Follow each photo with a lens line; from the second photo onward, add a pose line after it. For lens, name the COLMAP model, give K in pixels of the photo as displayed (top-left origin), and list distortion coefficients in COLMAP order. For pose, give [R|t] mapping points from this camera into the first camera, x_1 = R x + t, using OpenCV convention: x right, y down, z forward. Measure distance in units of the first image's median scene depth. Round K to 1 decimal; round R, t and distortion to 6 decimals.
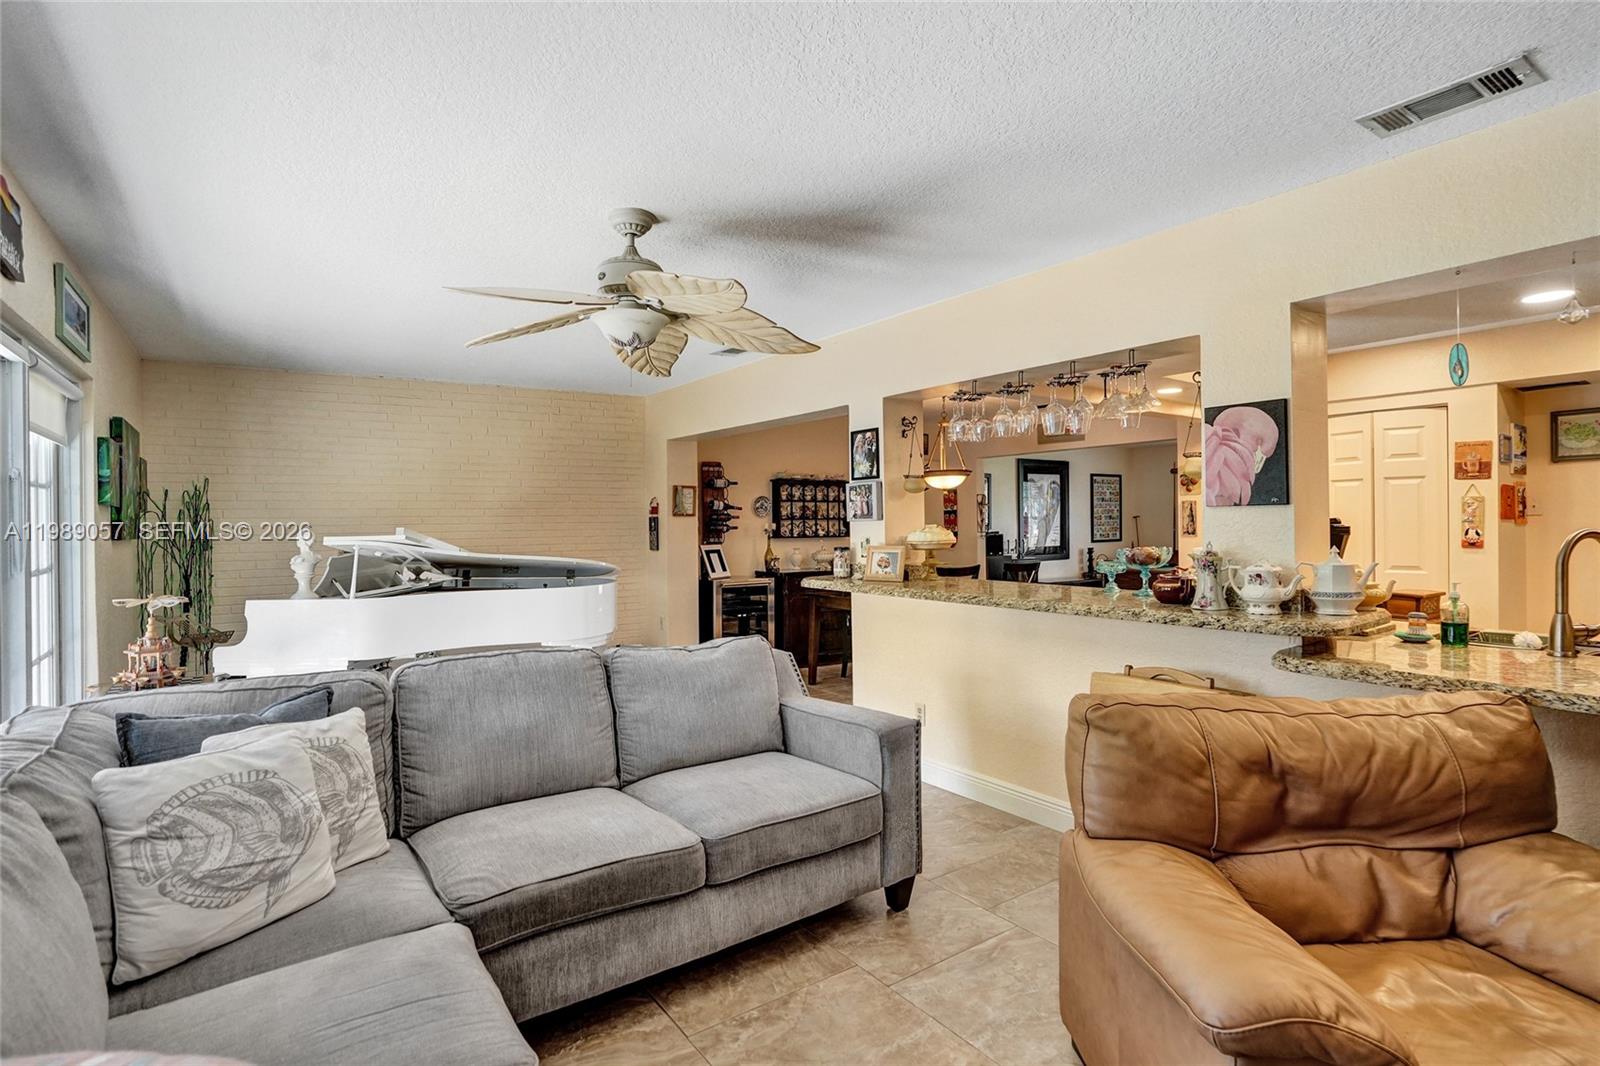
lens RADIAL K [[773.5, 0, 808.7], [0, 773.5, 532.2], [0, 0, 1]] dist [-0.047549, 0.025554]
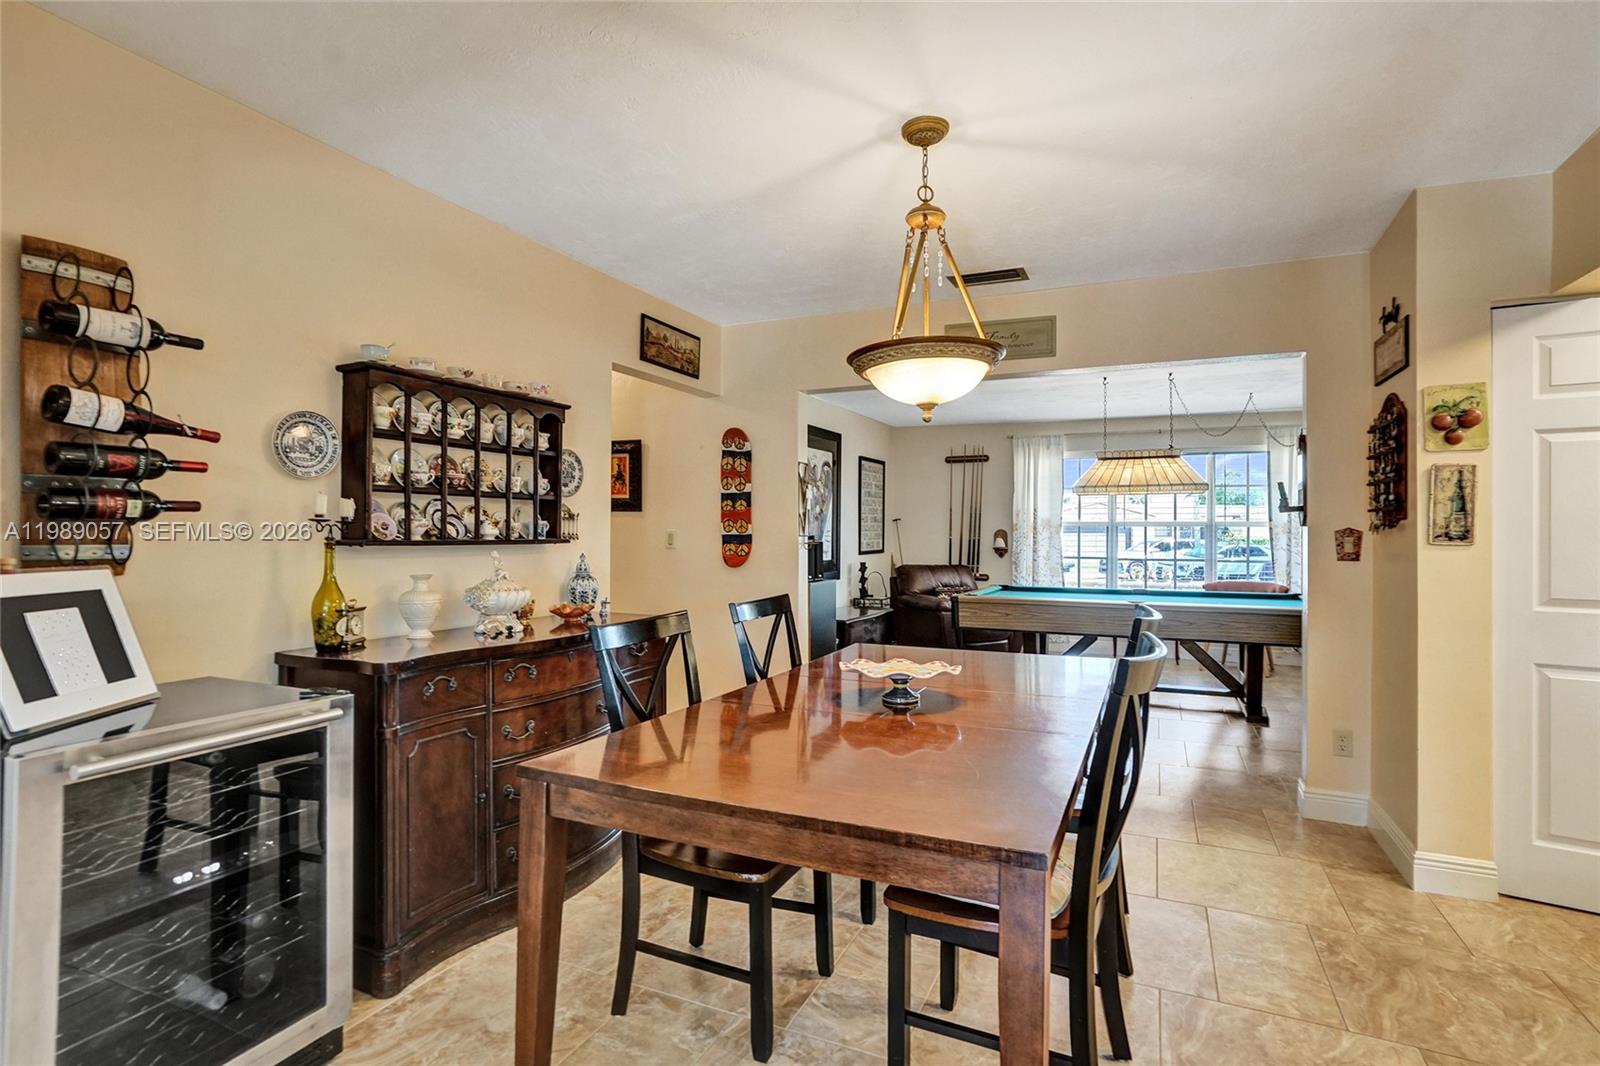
lens RADIAL K [[773.5, 0, 812.3], [0, 773.5, 529.9], [0, 0, 1]] dist [-0.047549, 0.025554]
pose [[0.859271, 0.014365, 0.511319, -0.040454], [-0.005815, 0.999815, -0.018316, 0.005779], [-0.511488, 0.012765, 0.859196, 0.623674]]
